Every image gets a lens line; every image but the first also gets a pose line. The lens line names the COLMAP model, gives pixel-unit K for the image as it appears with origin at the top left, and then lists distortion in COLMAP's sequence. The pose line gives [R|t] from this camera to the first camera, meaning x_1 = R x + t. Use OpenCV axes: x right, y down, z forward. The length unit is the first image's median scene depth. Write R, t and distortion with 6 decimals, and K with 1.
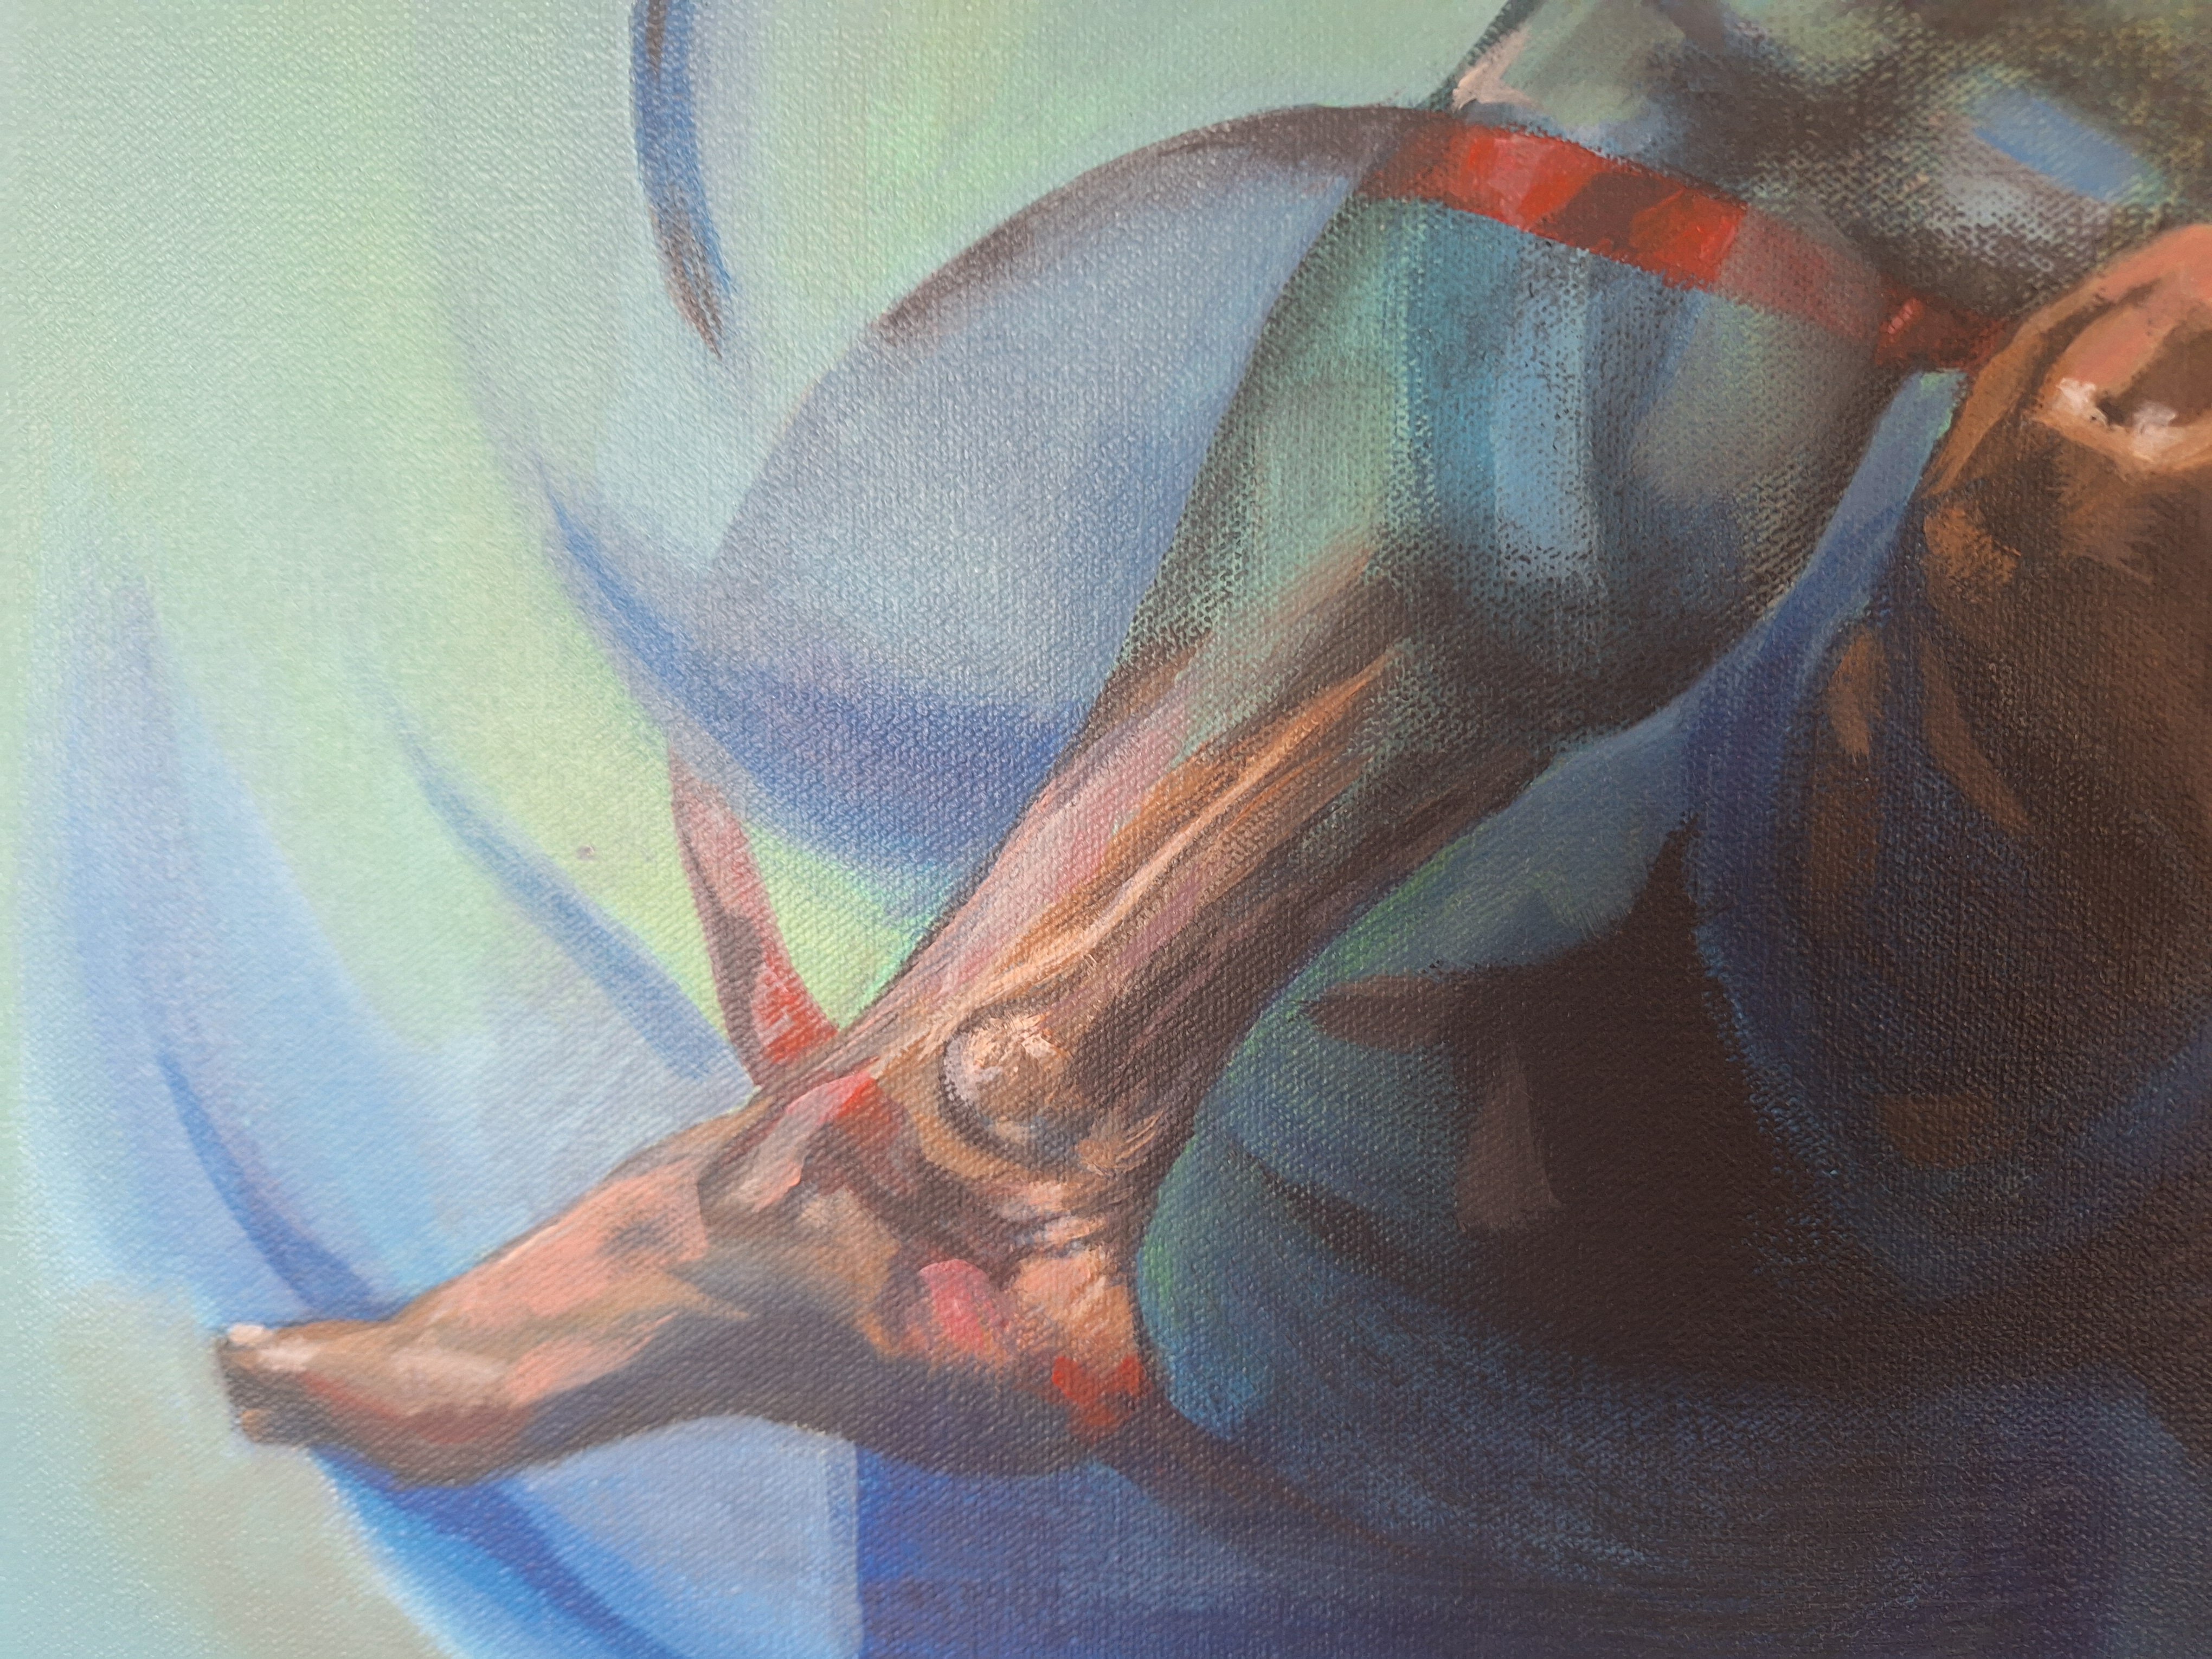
lens RADIAL K [[1454.3, 0, 1114.1], [0, 1454.3, 825.9], [0, 0, 1]] dist [0.033461, -0.049531]
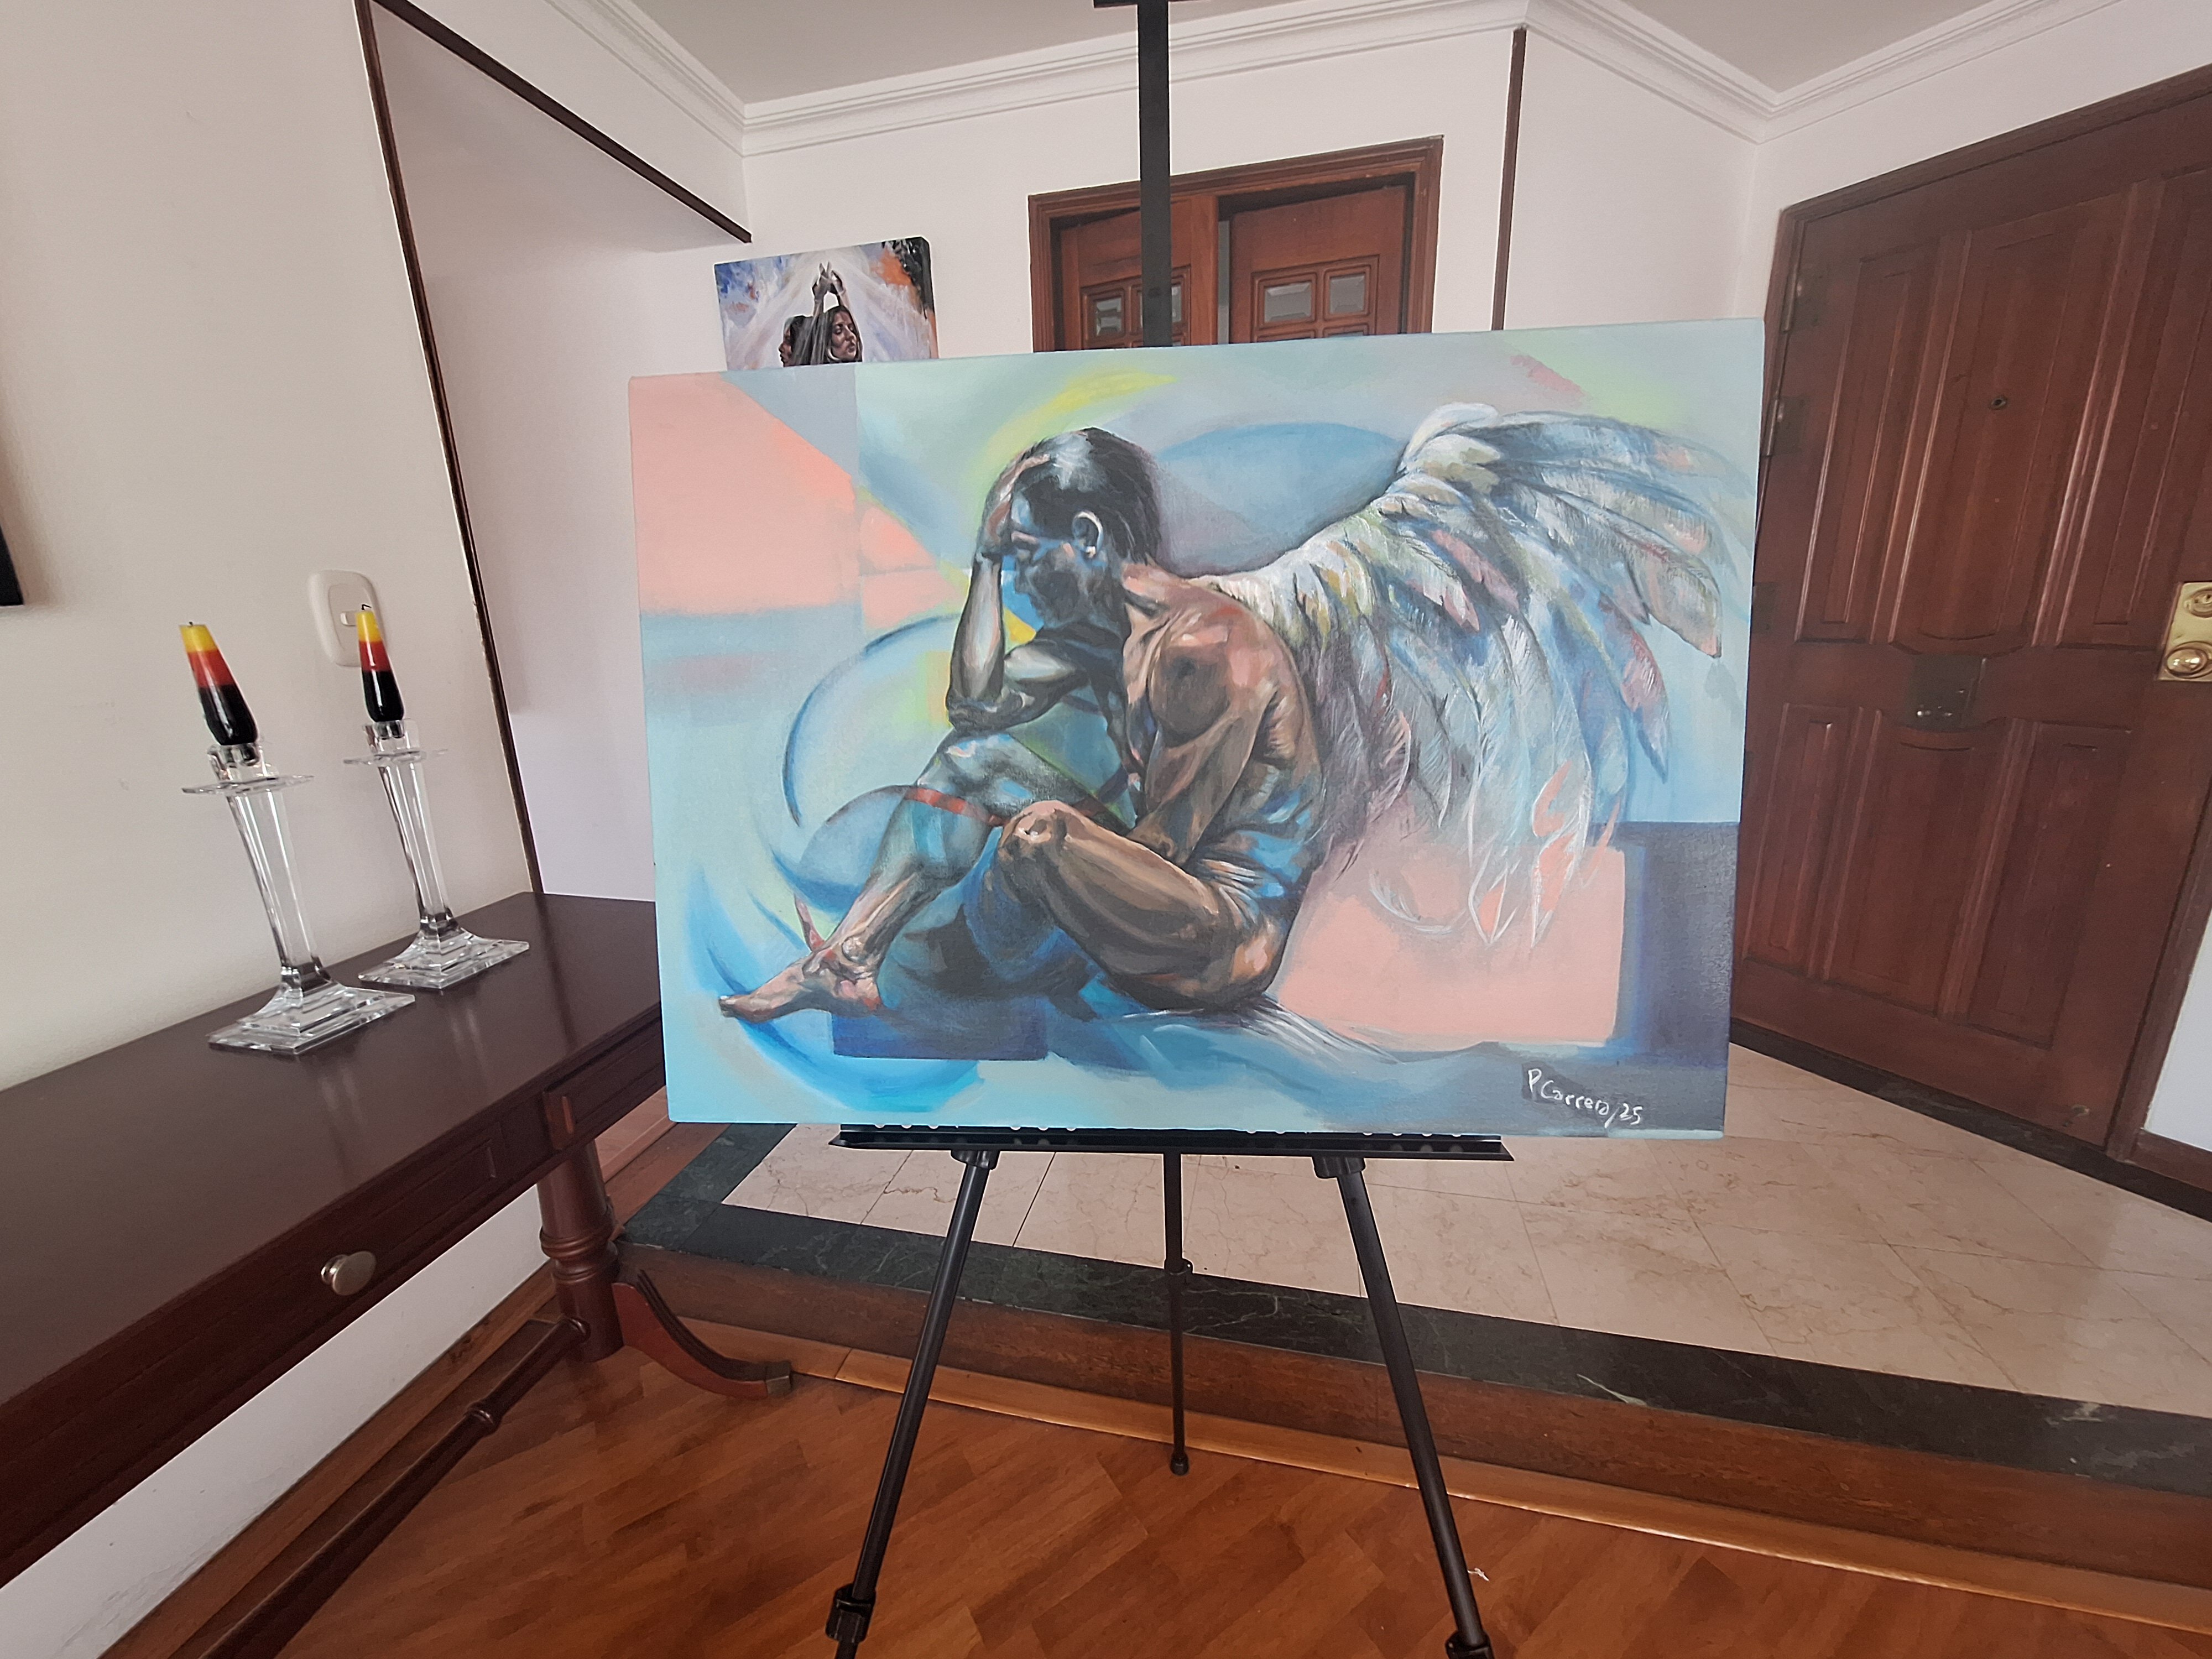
lens RADIAL K [[886.0, 0, 1105.9], [0, 886.0, 828.2], [0, 0, 1]] dist [0.015826, 0.000312]
pose [[0.998632, -0.029217, -0.043370, 1.093451], [0.030055, 0.999371, 0.018813, -0.340173], [0.042793, -0.020090, 0.998882, -2.463298]]
